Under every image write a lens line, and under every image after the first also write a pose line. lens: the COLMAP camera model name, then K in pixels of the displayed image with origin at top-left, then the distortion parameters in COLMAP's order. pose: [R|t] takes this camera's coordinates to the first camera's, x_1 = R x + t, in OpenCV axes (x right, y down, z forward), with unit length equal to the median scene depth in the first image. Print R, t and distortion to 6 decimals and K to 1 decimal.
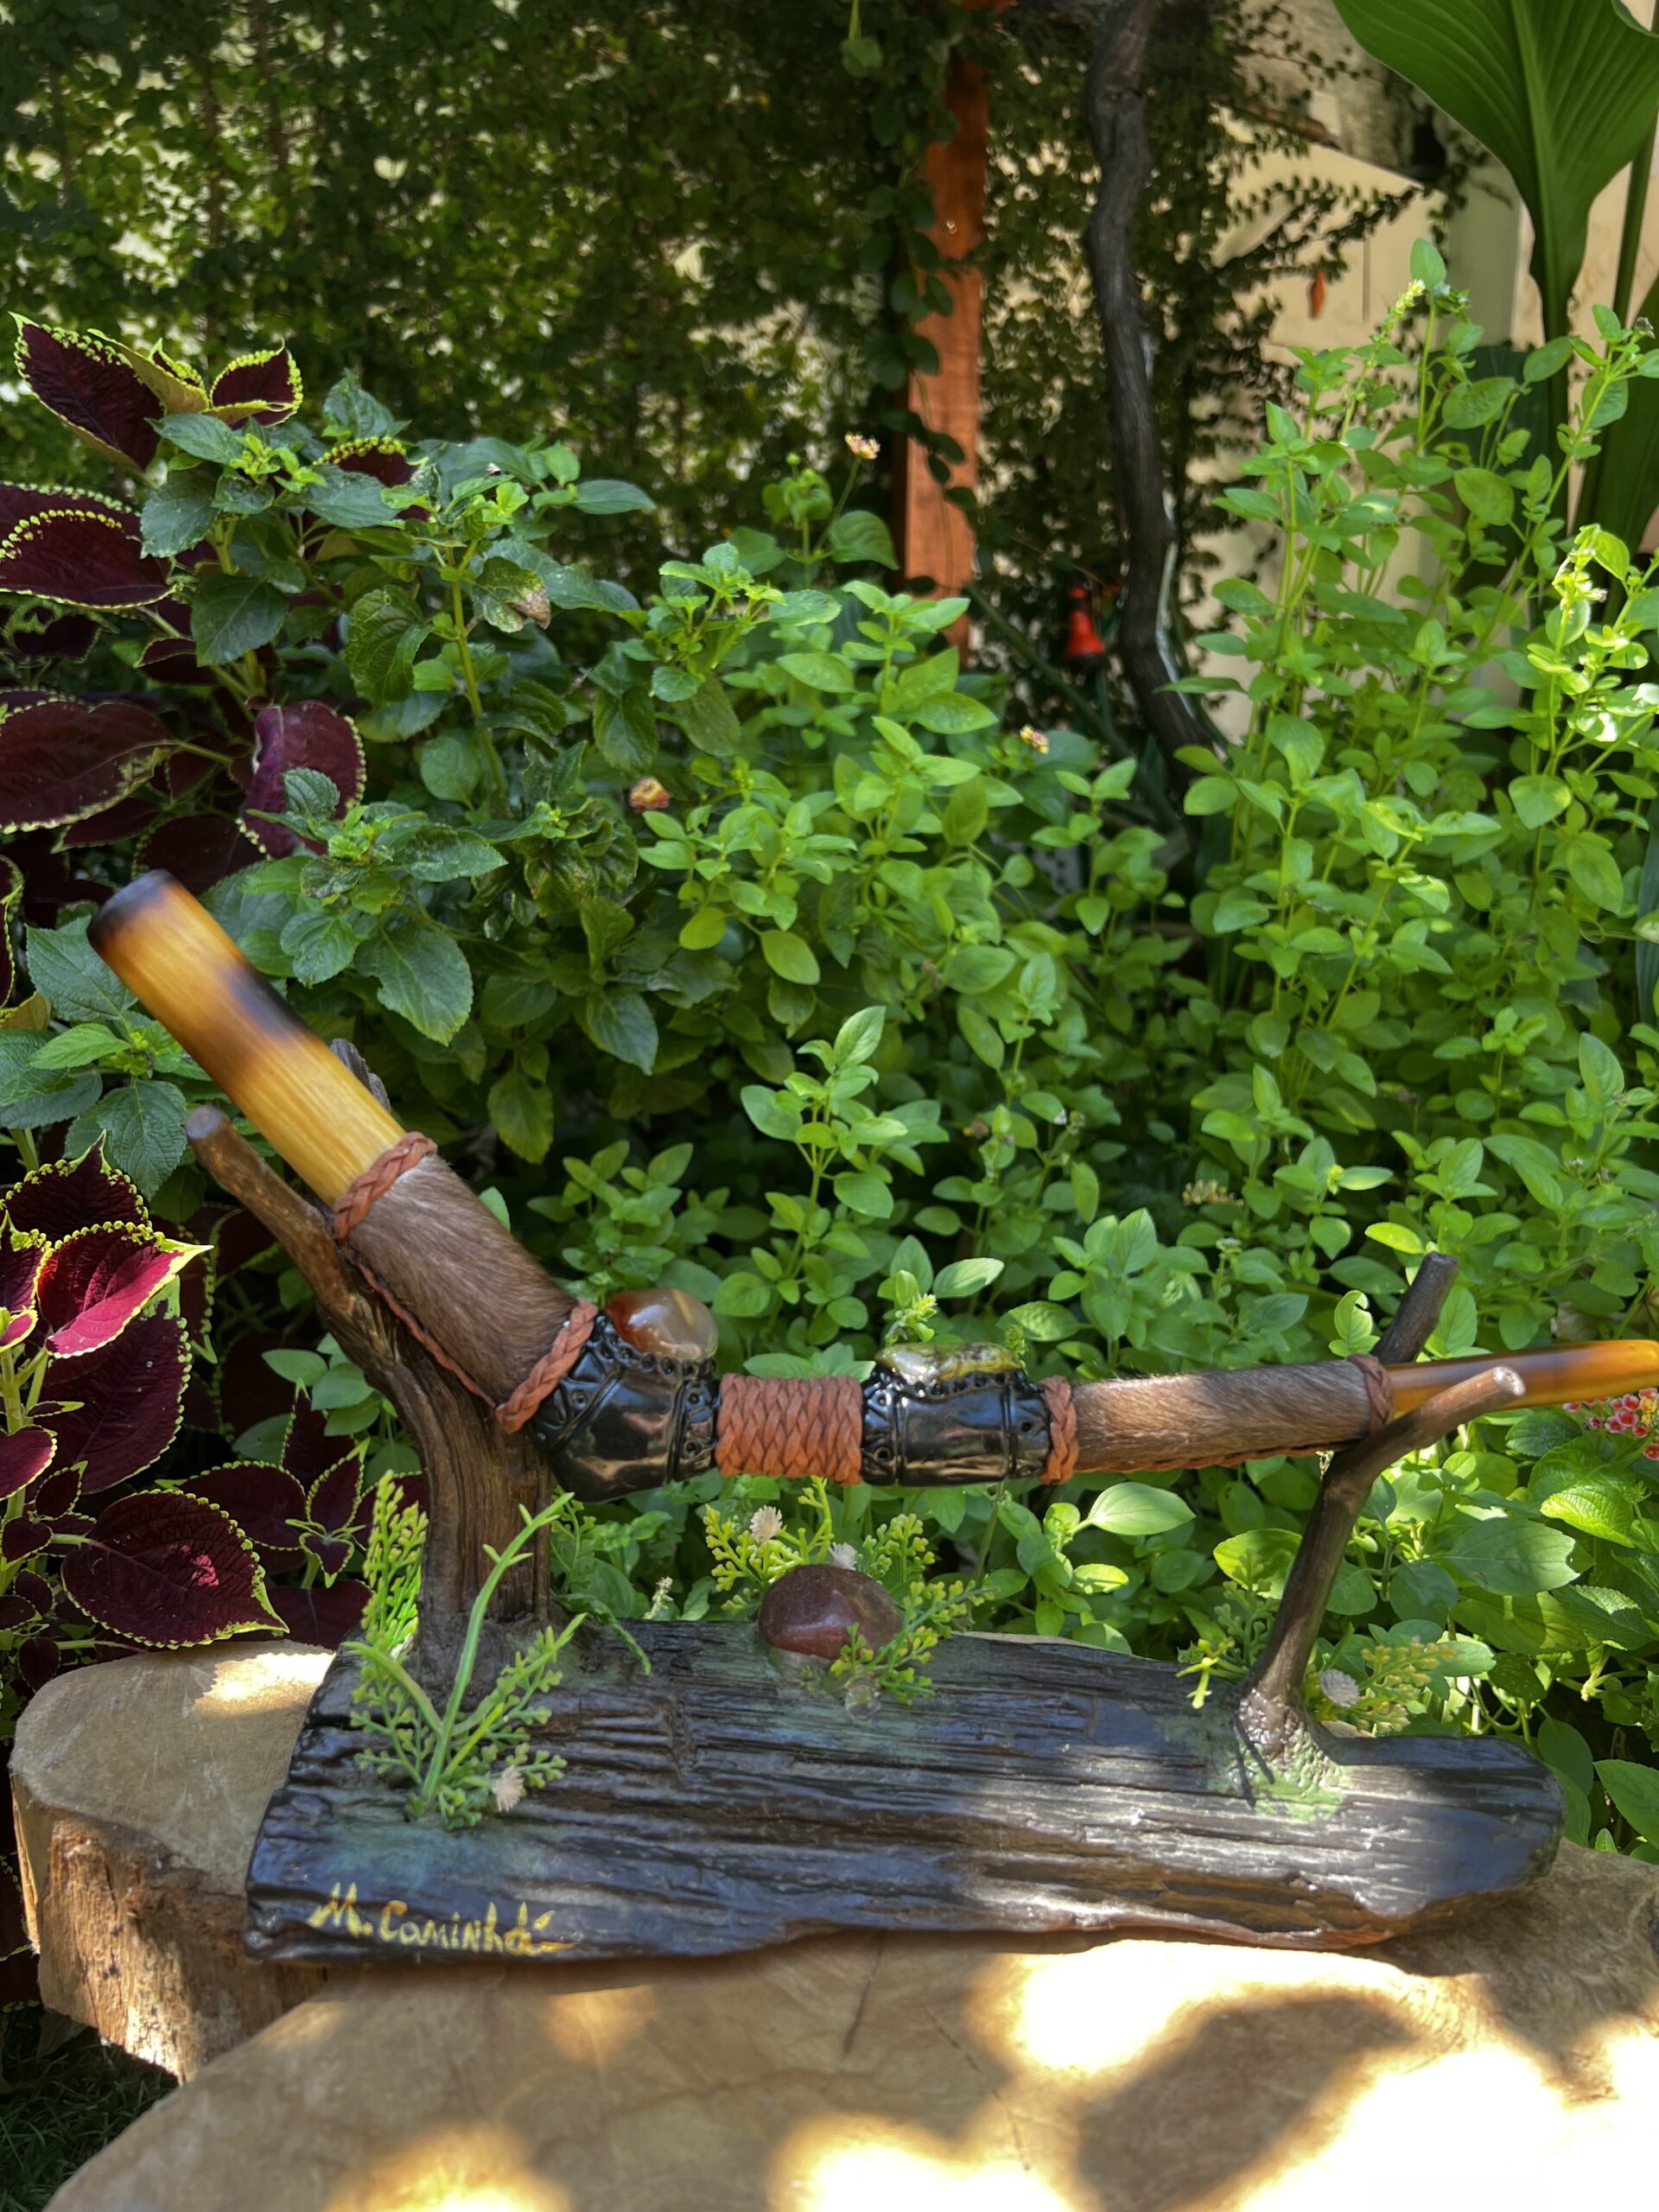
lens RADIAL K [[1731.8, 0, 816.8], [0, 1731.8, 1115.8], [0, 0, 1]] dist [0.031989, -0.050369]
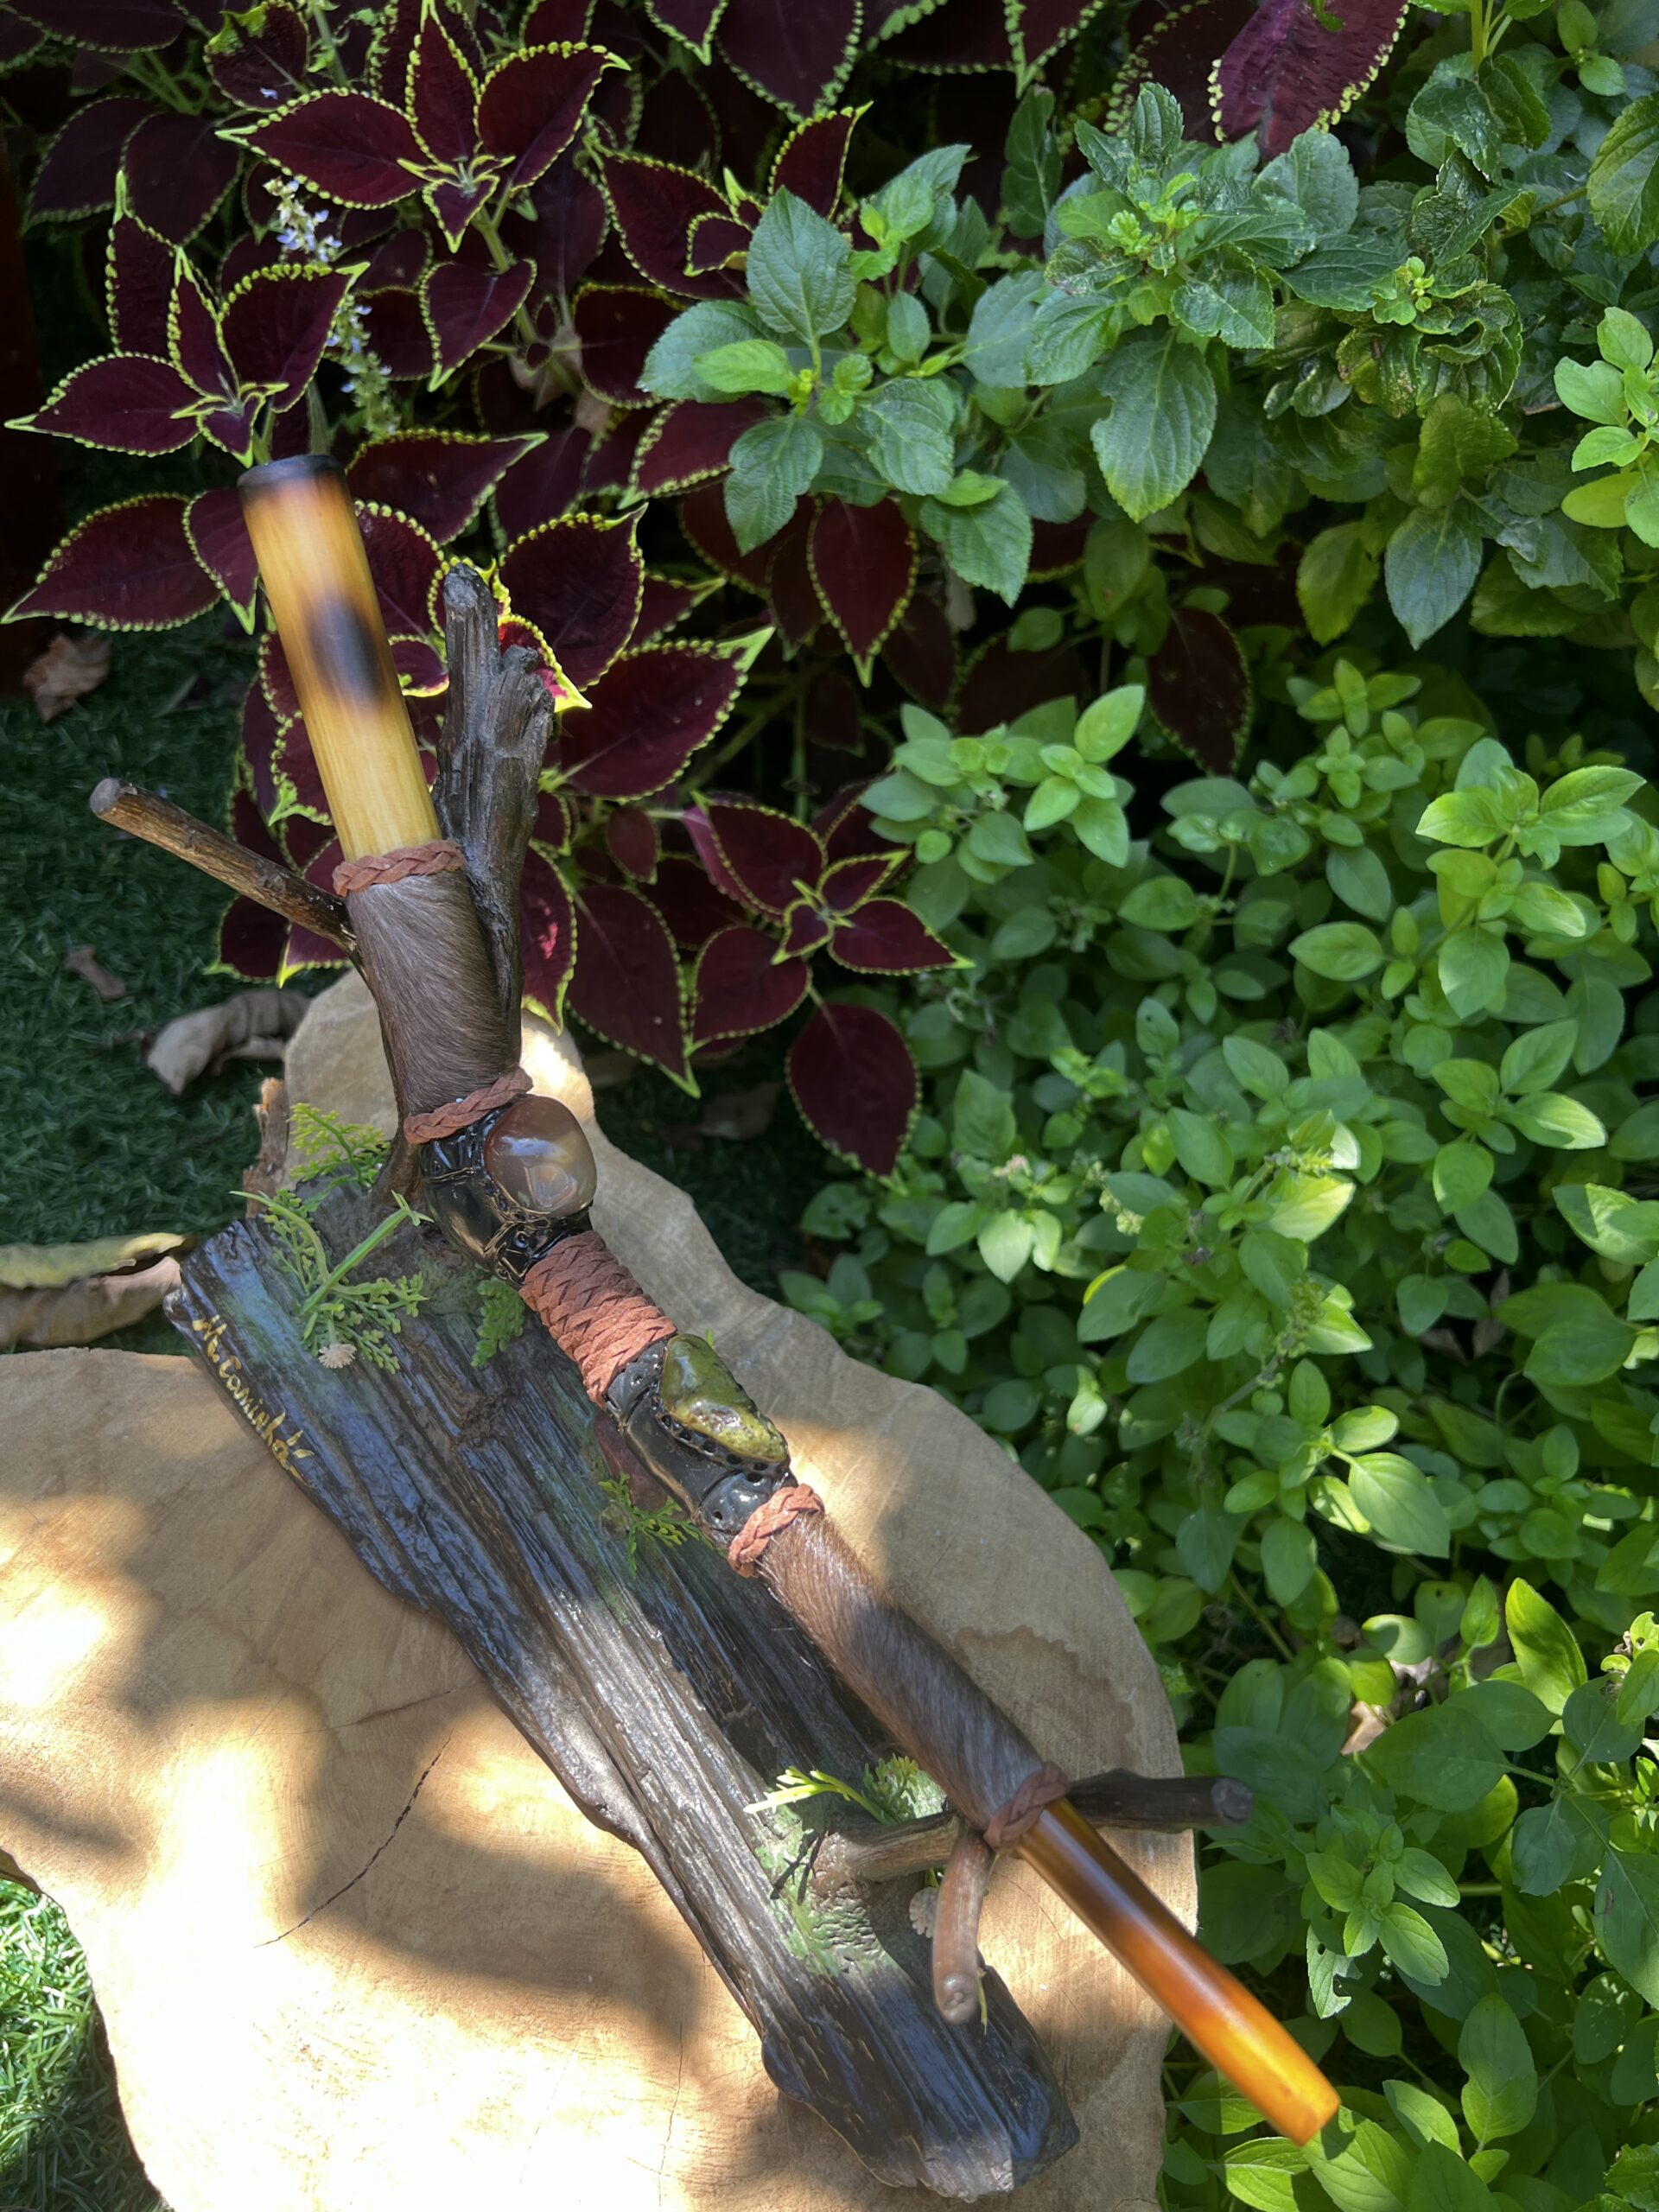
lens RADIAL K [[1731.8, 0, 826.4], [0, 1731.8, 1120.3], [0, 0, 1]] dist [0.031989, -0.050369]
pose [[0.615470, 0.667040, -0.419826, 0.204287], [-0.324795, 0.699989, 0.636022, -0.285766], [0.718125, -0.255095, 0.647474, 0.262262]]
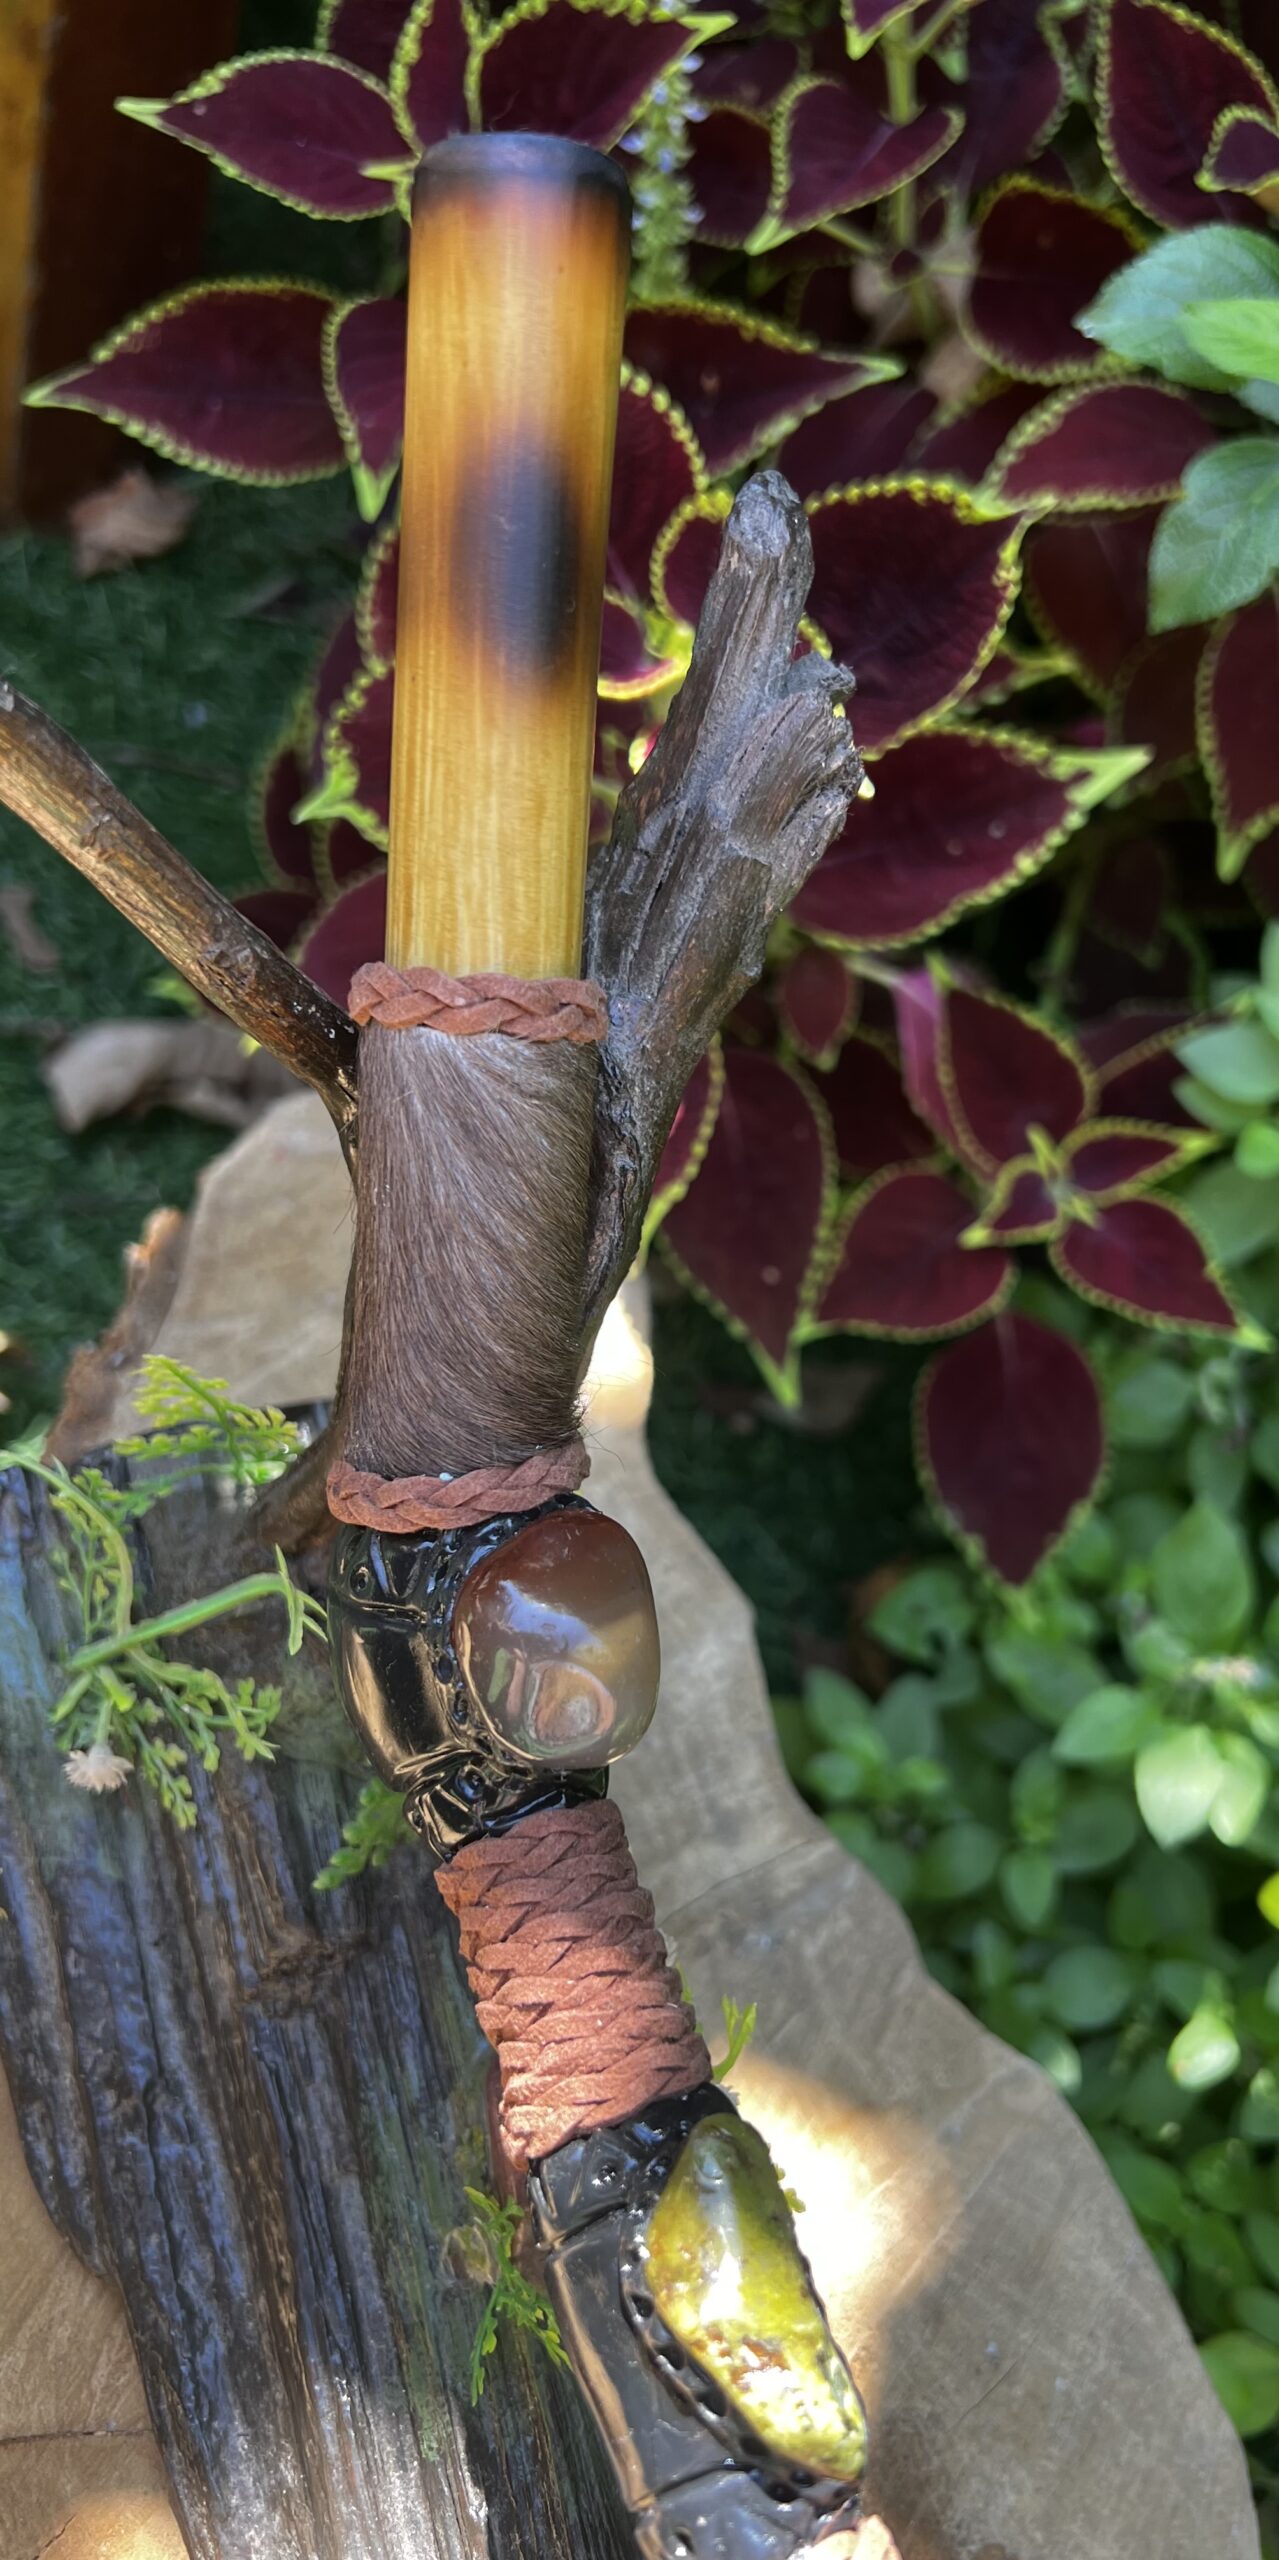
lens RADIAL K [[2008.9, 0, 728.2], [0, 2008.9, 1279.2], [0, 0, 1]] dist [0.011878, -0.020835]
pose [[0.349742, 0.821615, -0.450145, 0.047146], [-0.493331, 0.569991, 0.657065, -0.165415], [0.796433, -0.007733, 0.604678, 0.368243]]
